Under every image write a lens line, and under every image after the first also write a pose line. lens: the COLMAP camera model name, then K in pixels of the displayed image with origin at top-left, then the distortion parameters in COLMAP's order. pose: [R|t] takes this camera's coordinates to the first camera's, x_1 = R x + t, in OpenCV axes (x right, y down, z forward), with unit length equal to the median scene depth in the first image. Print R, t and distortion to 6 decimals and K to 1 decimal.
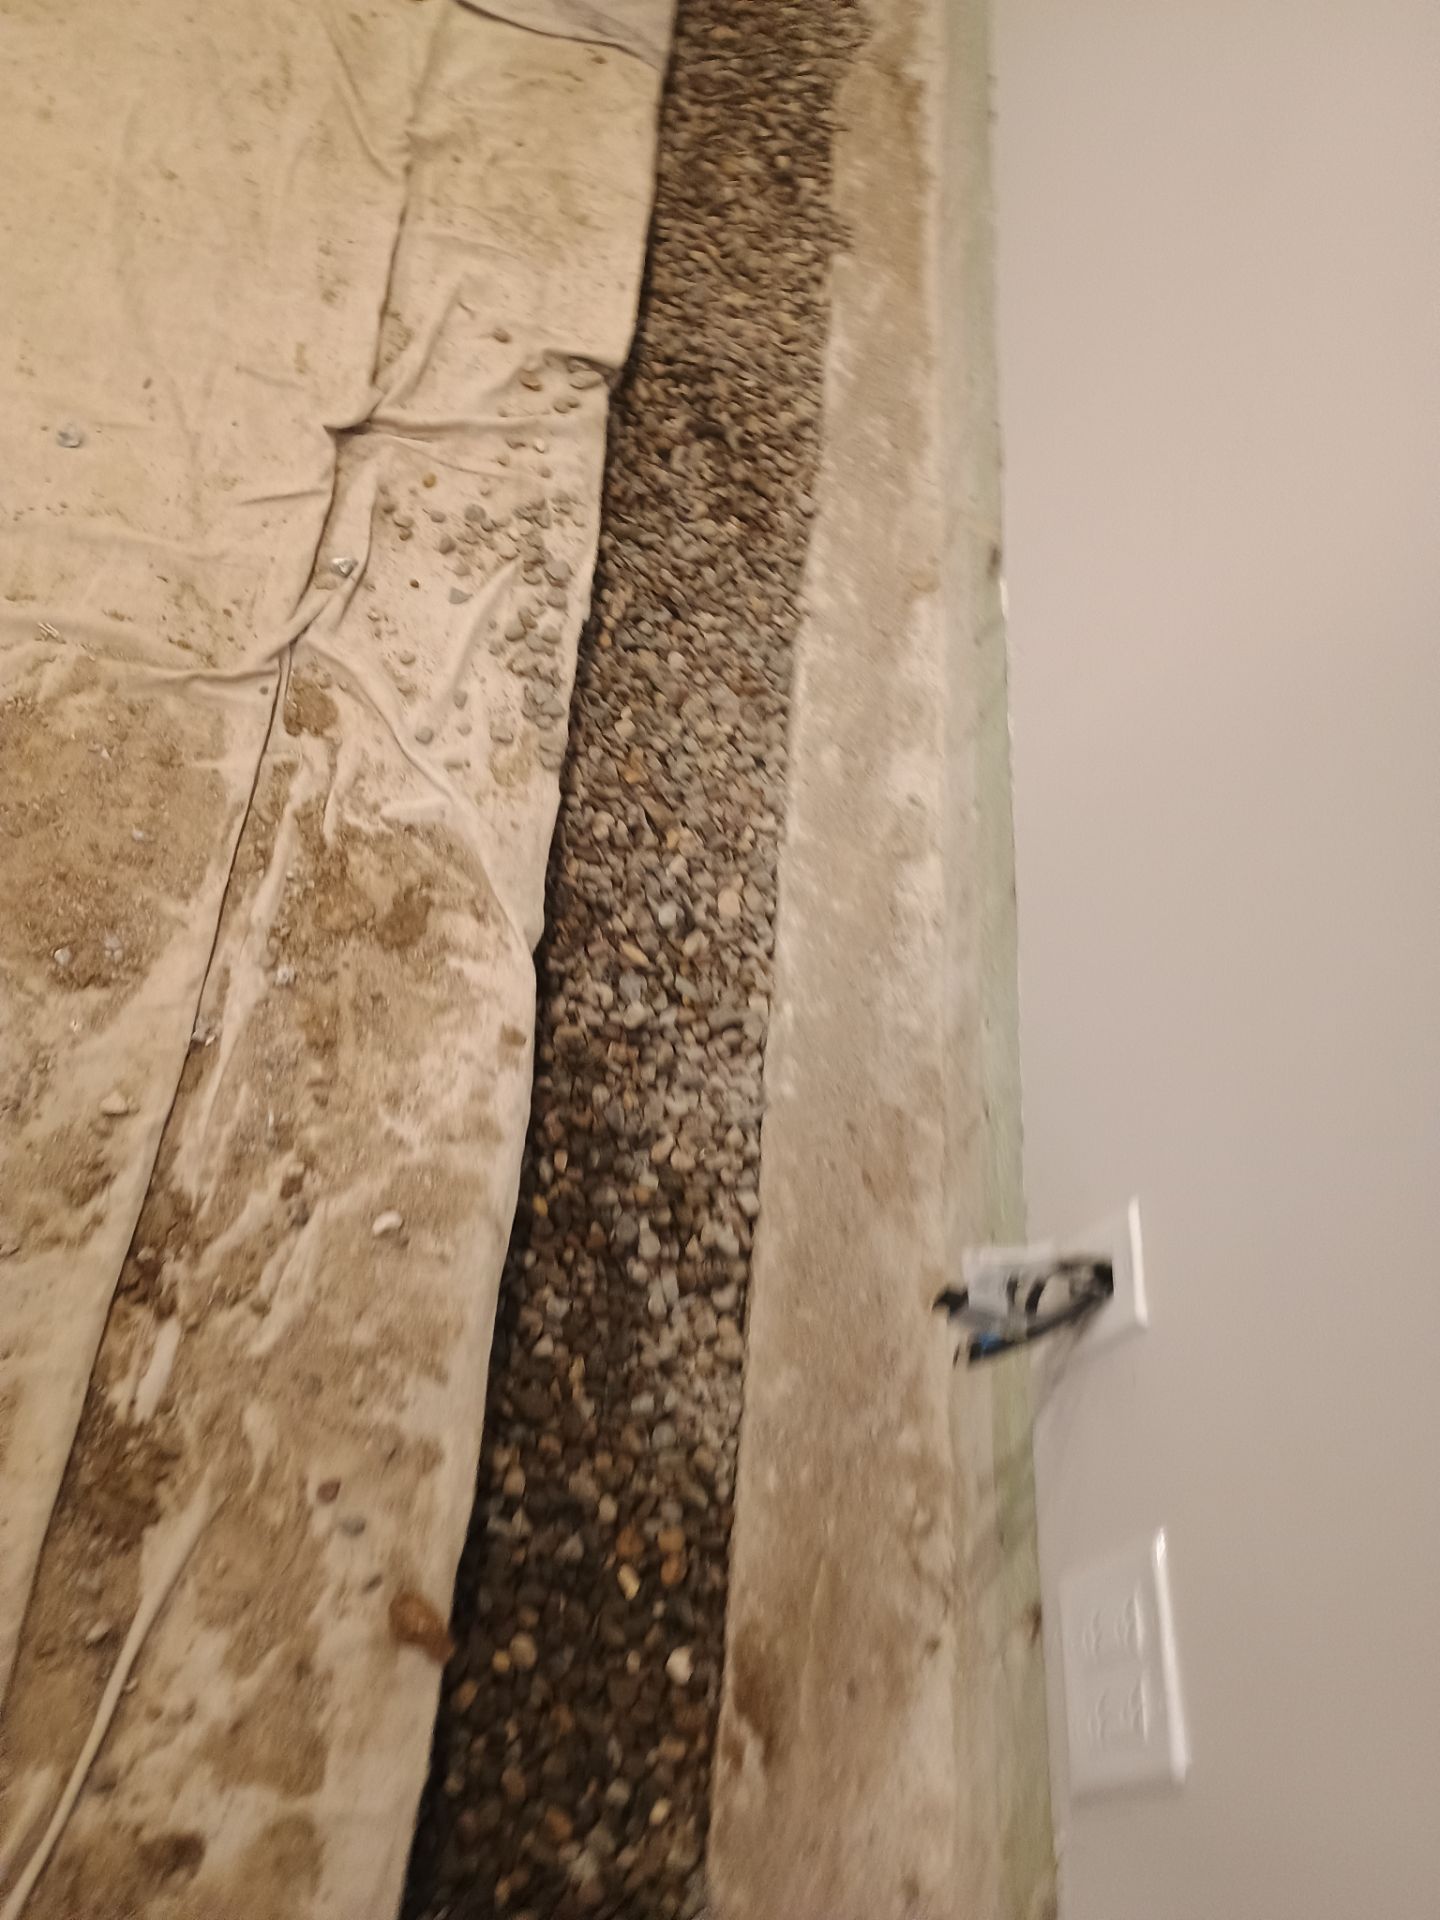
lens RADIAL K [[1859.7, 0, 720.0], [0, 1859.7, 960.0], [0, 0, 1]] dist [0.089900, -0.113231]
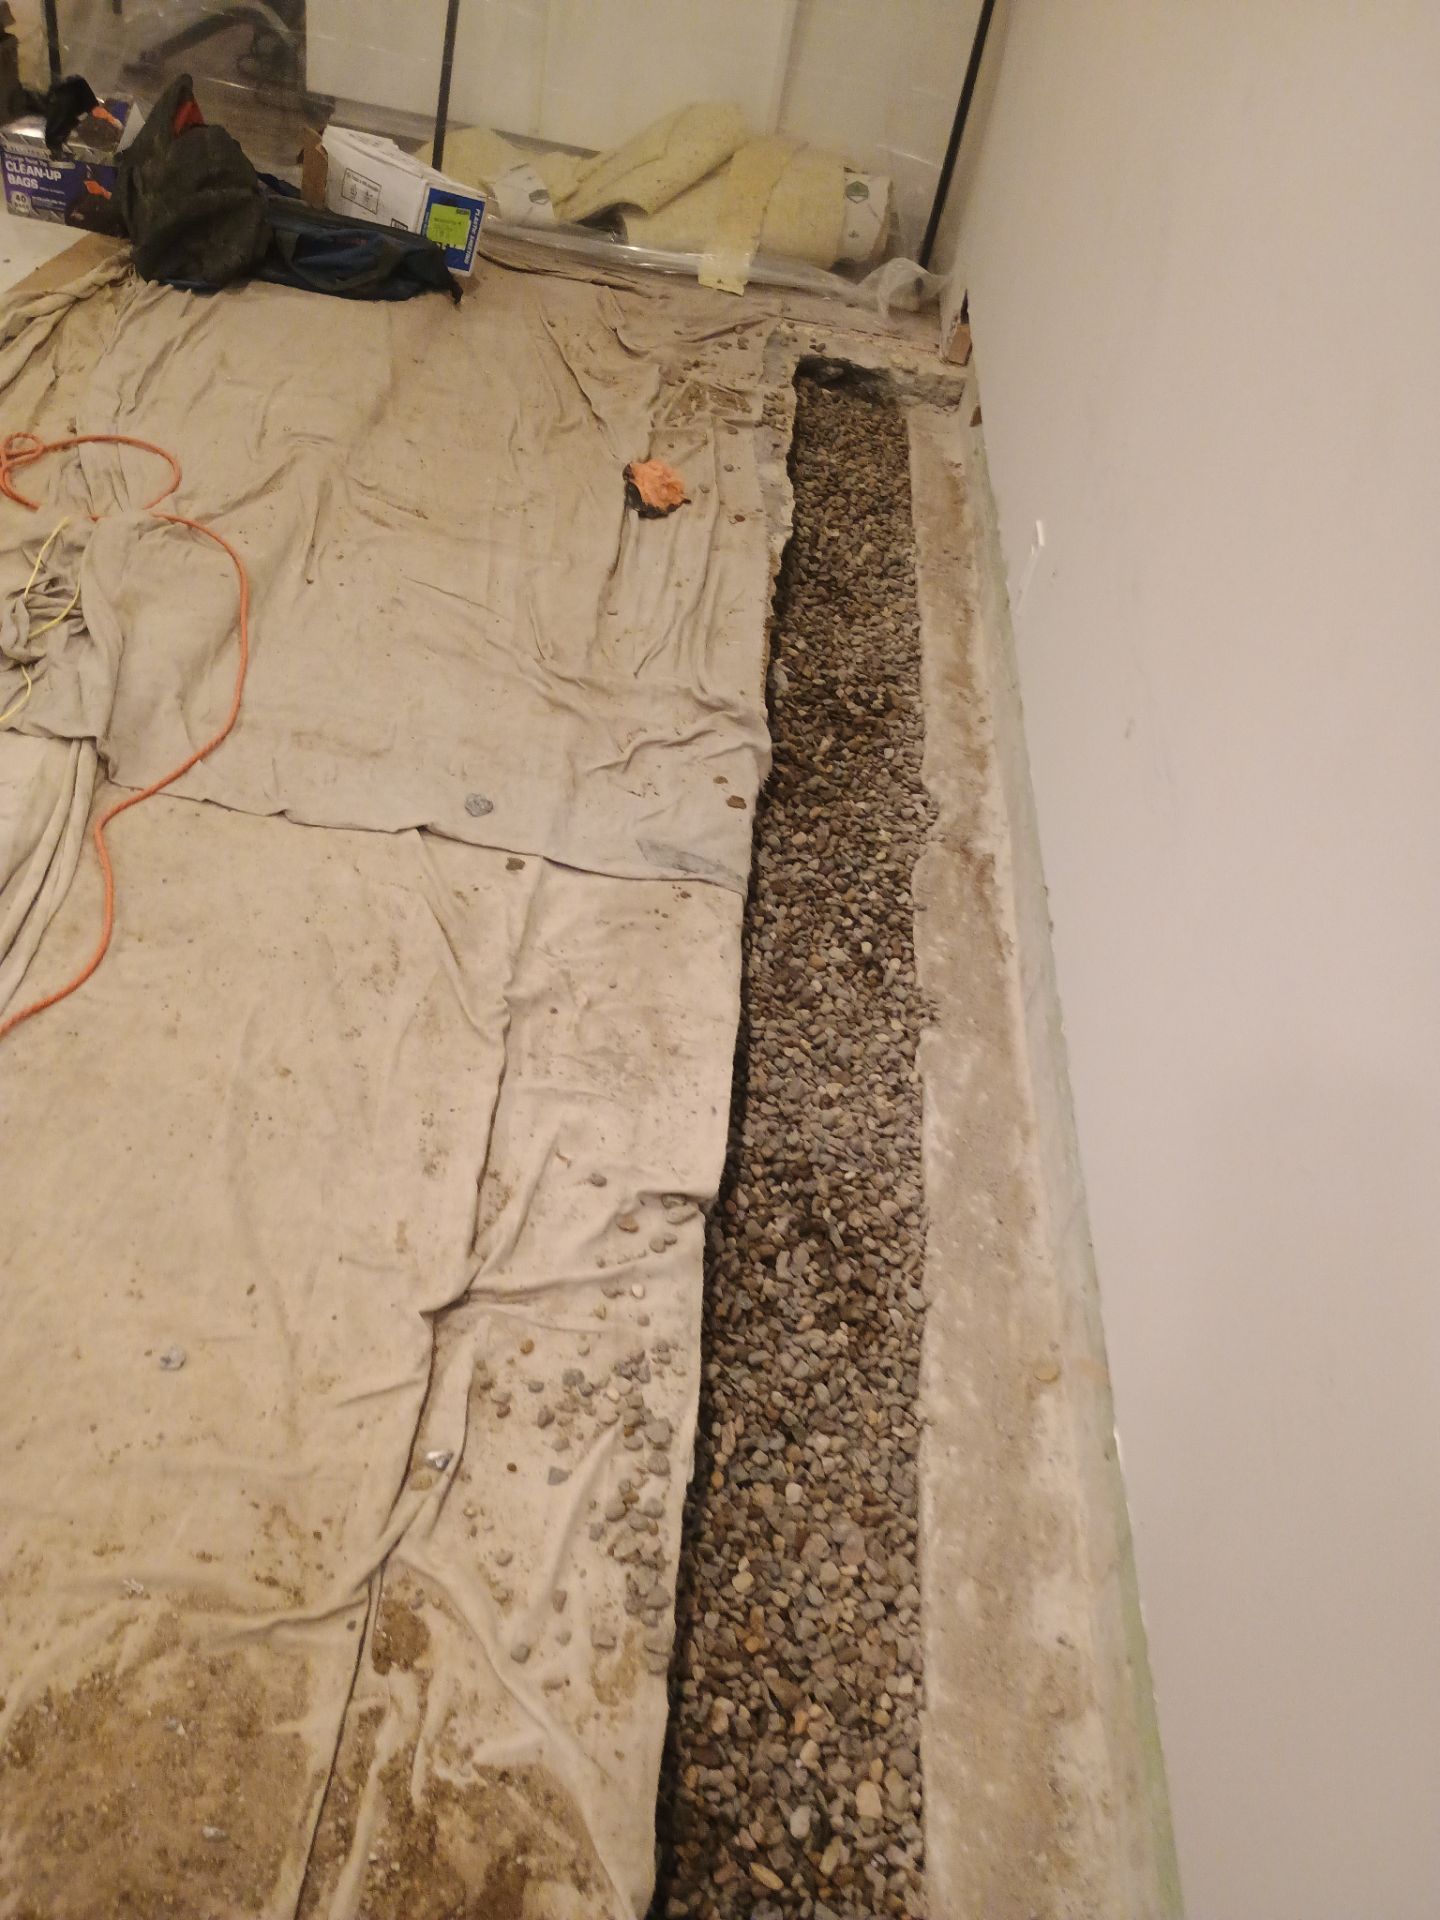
lens RADIAL K [[1859.7, 0, 720.0], [0, 1859.7, 960.0], [0, 0, 1]] dist [0.089900, -0.113231]
pose [[0.992336, -0.100348, -0.072107, 0.038745], [0.071292, 0.941562, -0.329209, -0.113878], [0.100928, 0.321546, 0.941500, 0.006859]]
